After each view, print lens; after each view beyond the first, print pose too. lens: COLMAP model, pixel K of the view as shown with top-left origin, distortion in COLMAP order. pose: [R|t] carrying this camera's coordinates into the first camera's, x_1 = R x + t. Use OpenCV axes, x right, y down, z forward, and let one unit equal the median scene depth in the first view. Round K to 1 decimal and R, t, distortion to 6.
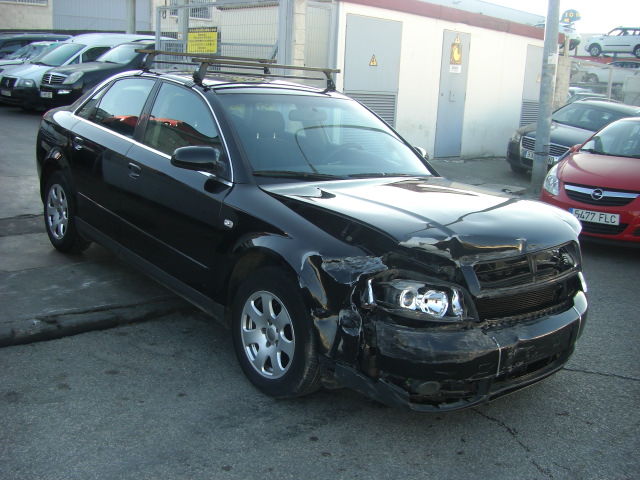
lens RADIAL K [[737.6, 0, 293.4], [0, 737.6, 238.9], [0, 0, 1]] dist [-0.140568, 0.000000]
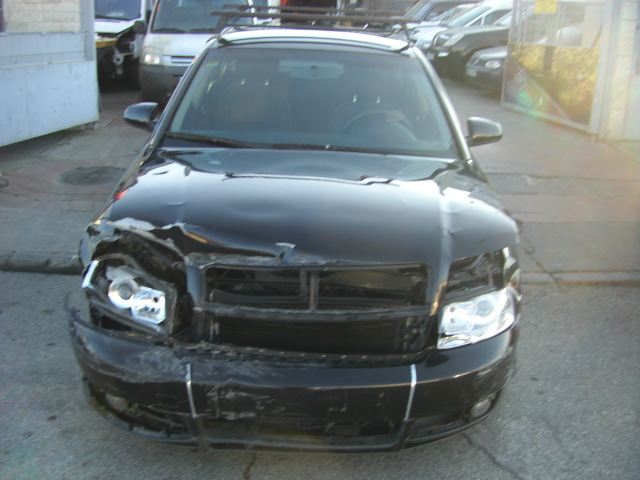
lens RADIAL K [[737.6, 0, 316.7], [0, 737.6, 235.7], [0, 0, 1]] dist [-0.140568, 0.000000]
pose [[0.770507, 0.149352, -0.619688, 0.778509], [-0.125373, 0.988682, 0.082397, -0.070974], [0.624981, 0.014205, 0.780511, 0.465388]]
